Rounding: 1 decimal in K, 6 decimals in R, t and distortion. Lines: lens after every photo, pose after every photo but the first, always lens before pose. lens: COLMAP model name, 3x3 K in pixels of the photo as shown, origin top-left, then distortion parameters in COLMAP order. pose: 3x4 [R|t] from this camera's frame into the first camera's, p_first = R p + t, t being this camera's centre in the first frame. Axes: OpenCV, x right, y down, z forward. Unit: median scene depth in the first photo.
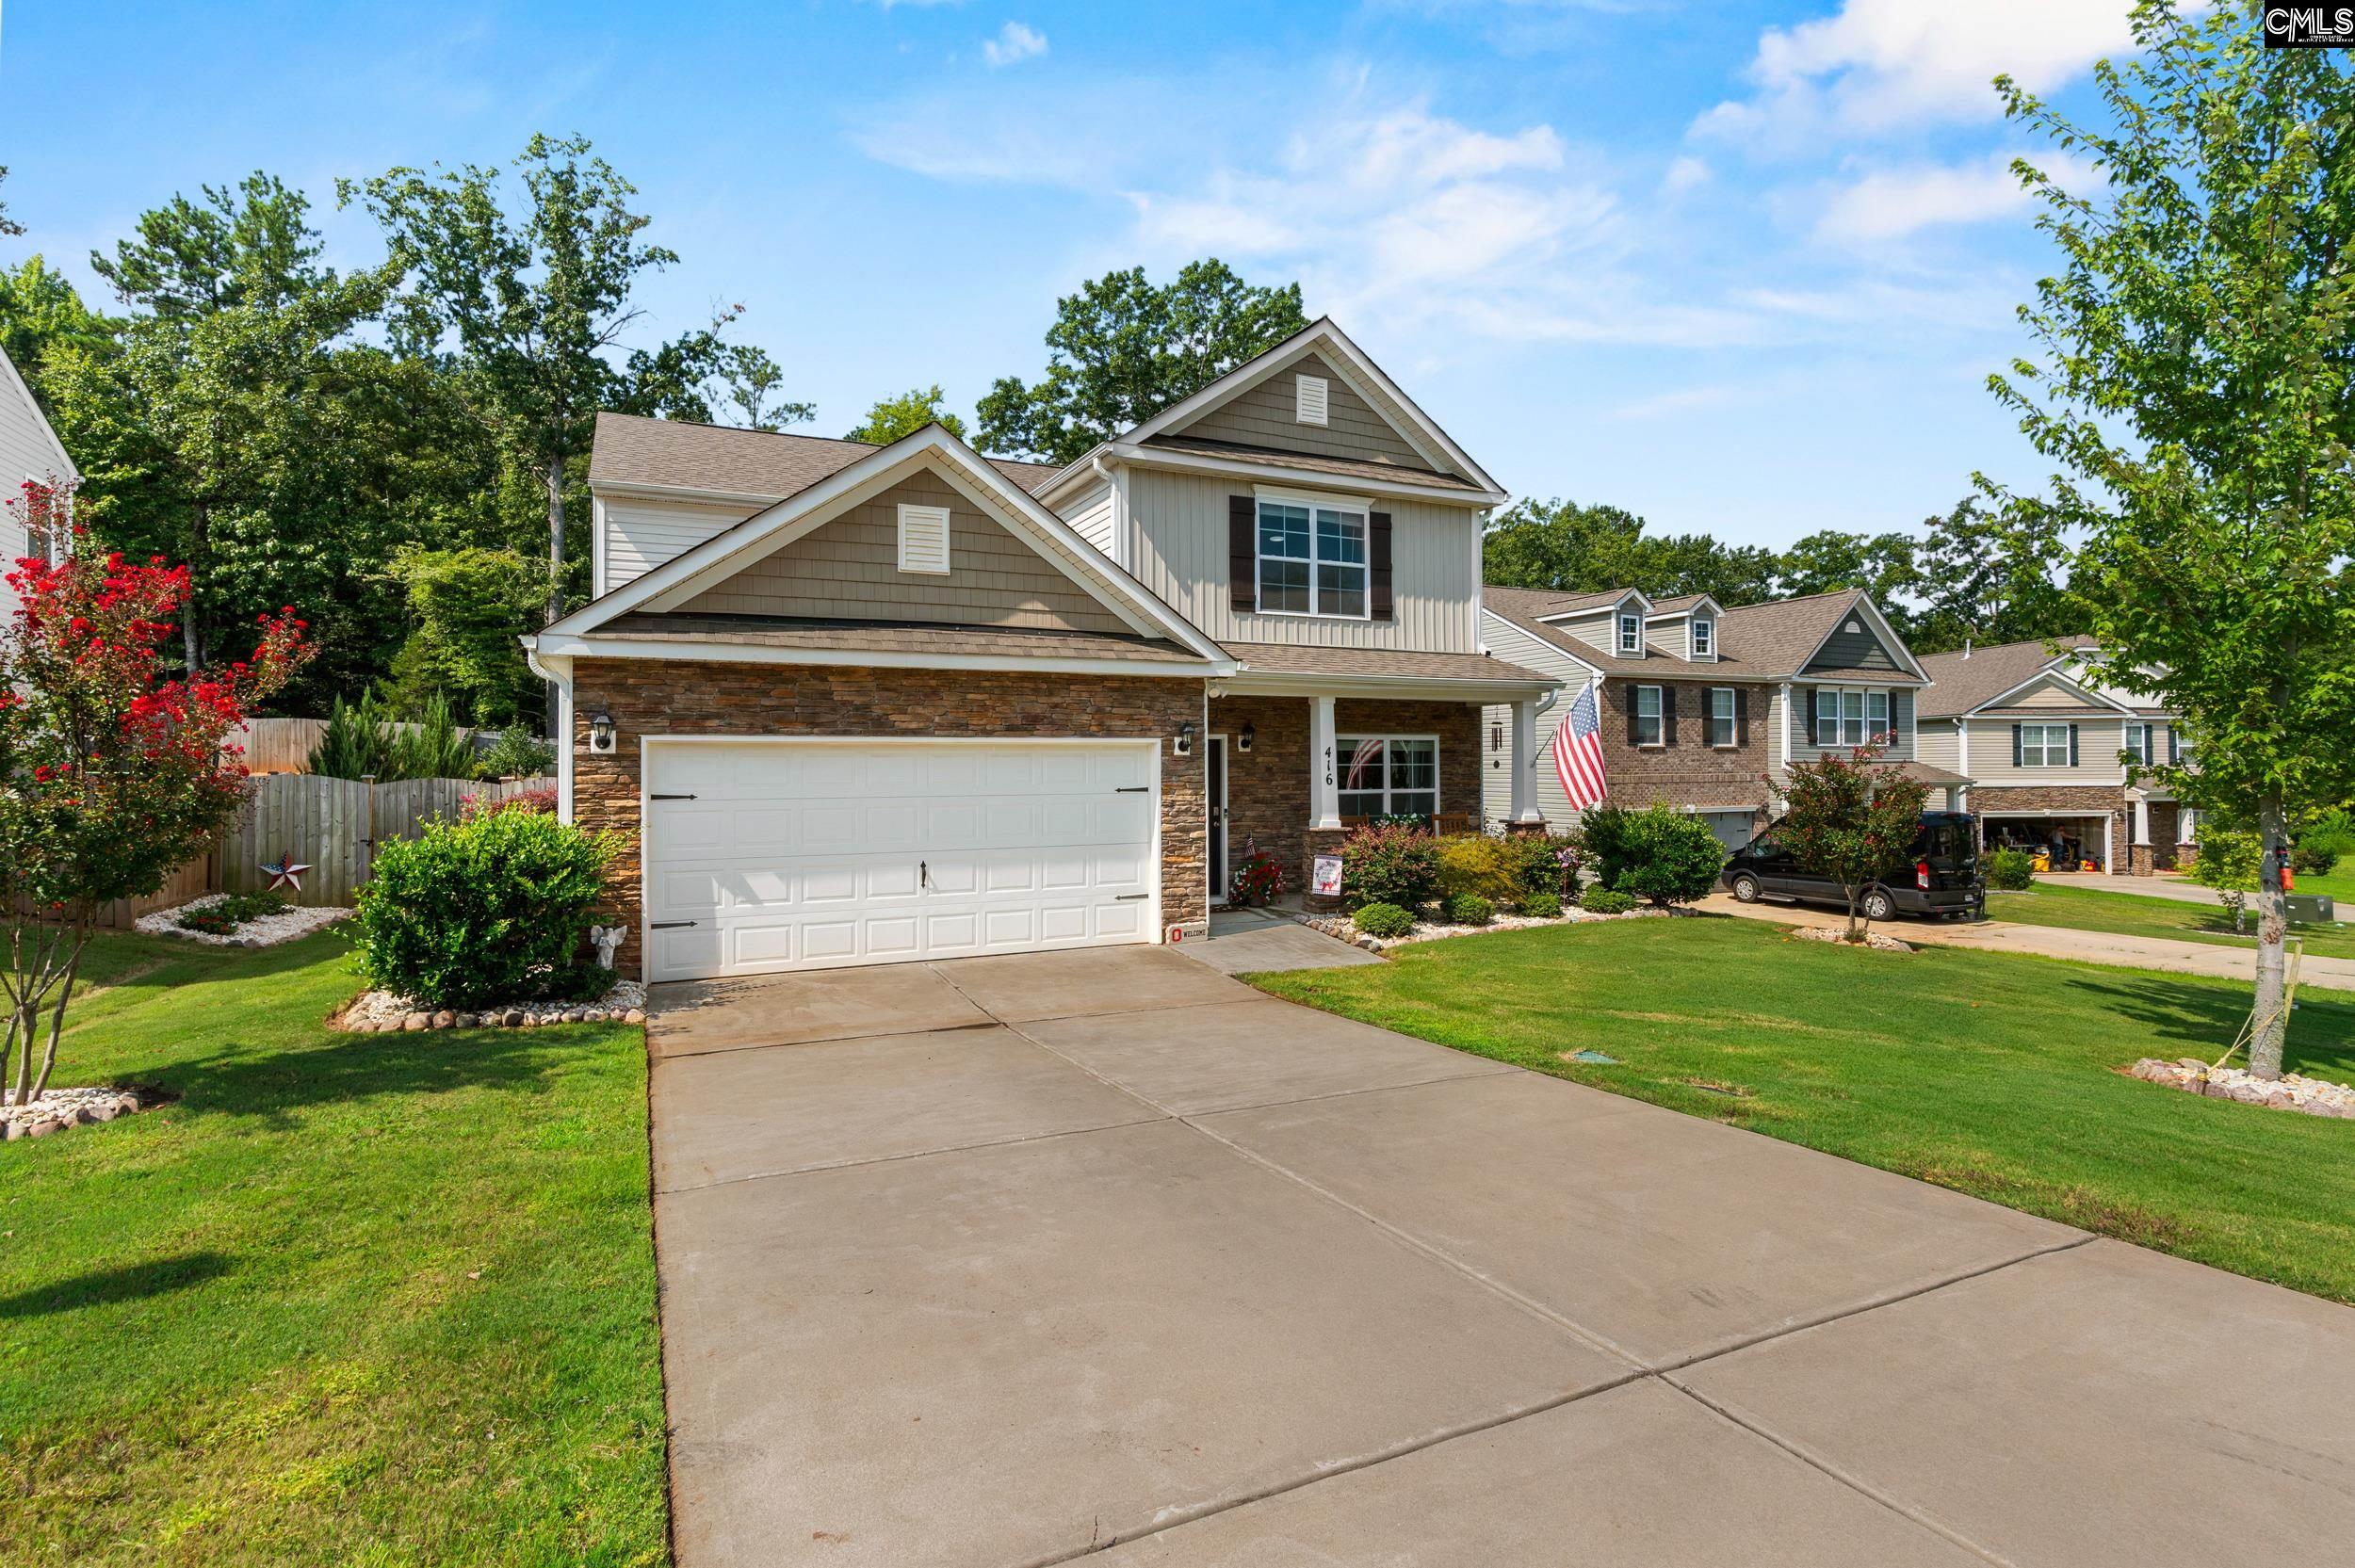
lens RADIAL K [[1089.5, 0, 1163.1], [0, 1089.5, 790.0], [0, 0, 1]] dist [-0.001473, -0.000211]
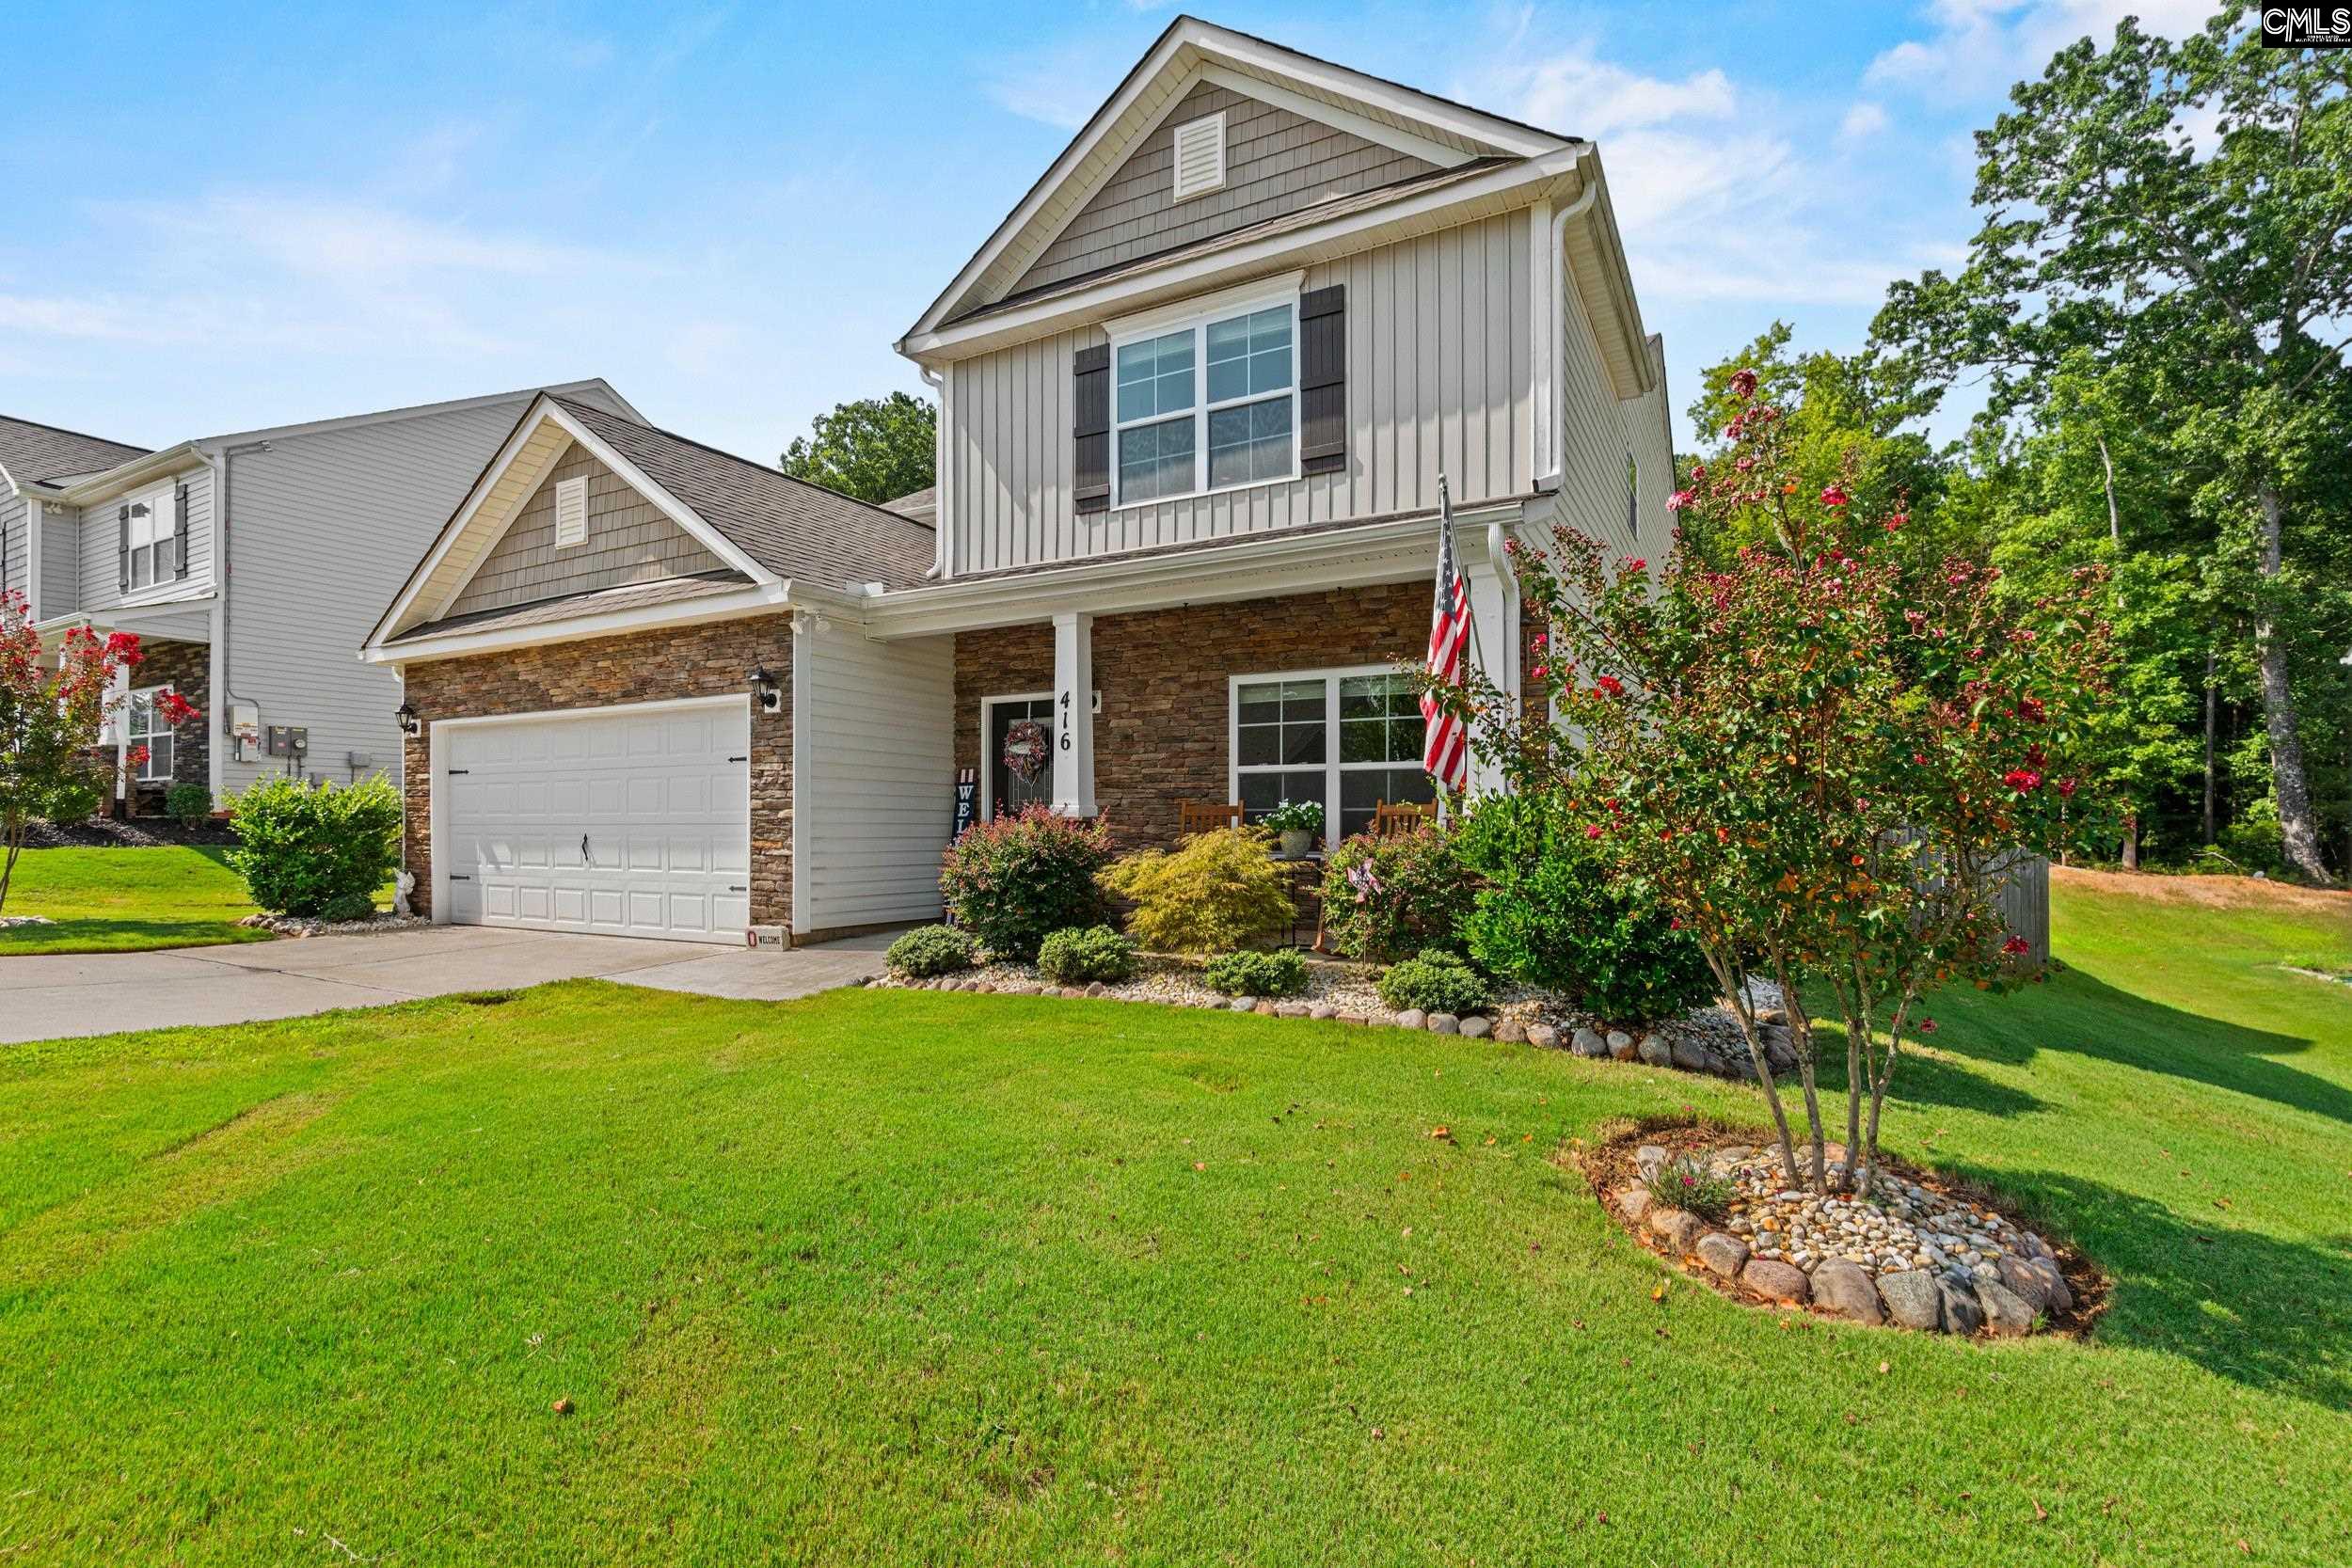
lens RADIAL K [[1092.6, 0, 1174.0], [0, 1092.6, 843.9], [0, 0, 1]] dist [0.001143, 0.000099]
pose [[0.575899, 0.015680, -0.817371, 0.674011], [-0.018784, 0.999806, 0.005945, 0.042687], [0.817305, 0.011930, 0.576081, 0.636845]]
